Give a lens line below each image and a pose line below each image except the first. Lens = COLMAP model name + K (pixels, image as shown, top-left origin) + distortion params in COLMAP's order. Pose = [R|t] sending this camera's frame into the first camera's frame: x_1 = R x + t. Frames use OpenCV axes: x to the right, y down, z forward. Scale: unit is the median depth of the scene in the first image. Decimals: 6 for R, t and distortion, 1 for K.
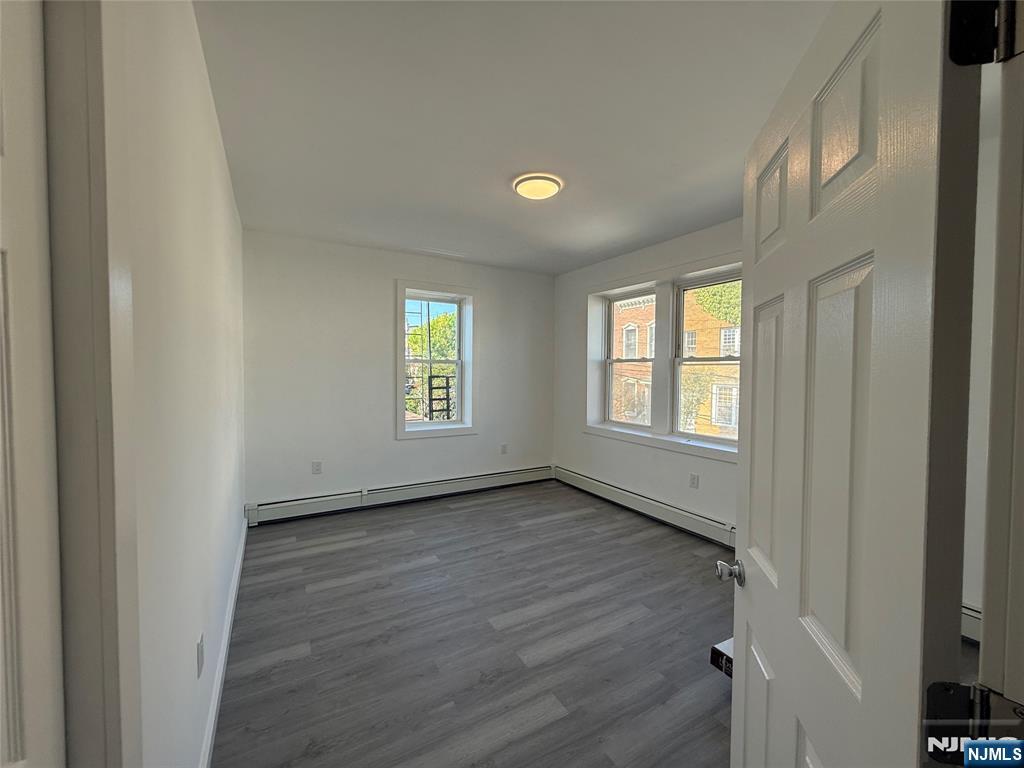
lens RADIAL K [[408.1, 0, 511.5], [0, 408.1, 386.4], [0, 0, 1]] dist [0.000729, -0.000009]
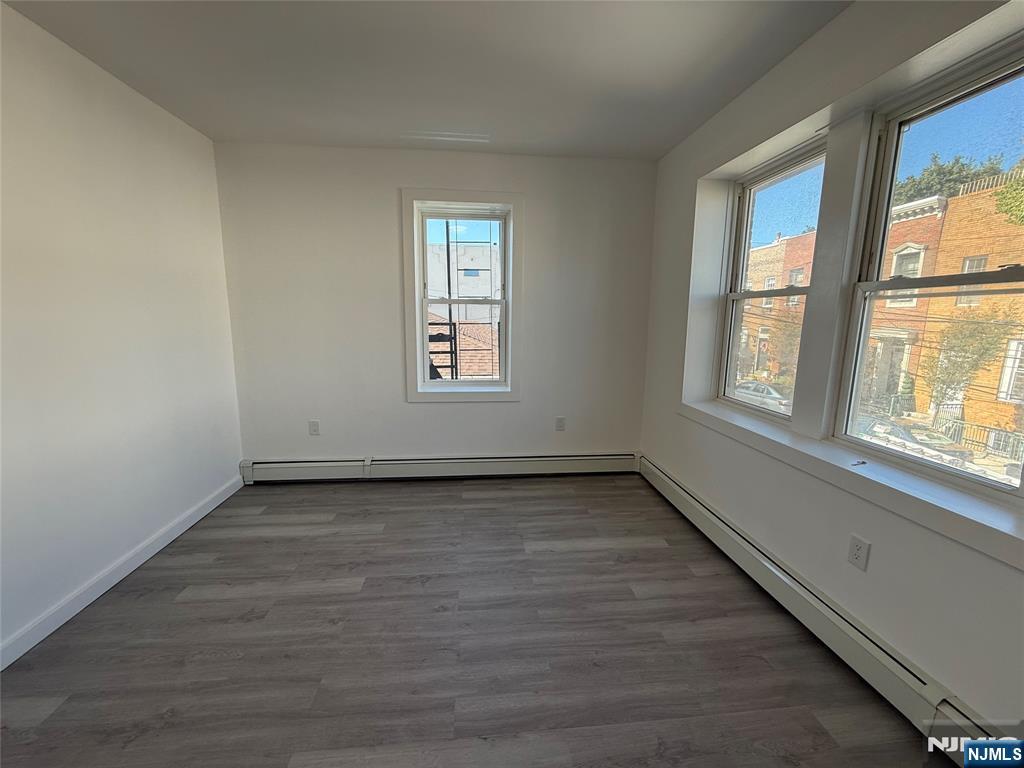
lens RADIAL K [[408.1, 0, 508.3], [0, 408.1, 386.3], [0, 0, 1]] dist [0.000729, -0.000009]
pose [[0.907196, 0.068440, -0.415104, 0.240998], [-0.016836, 0.991795, 0.126727, -0.004056], [0.420371, -0.107978, 0.900905, 0.398327]]
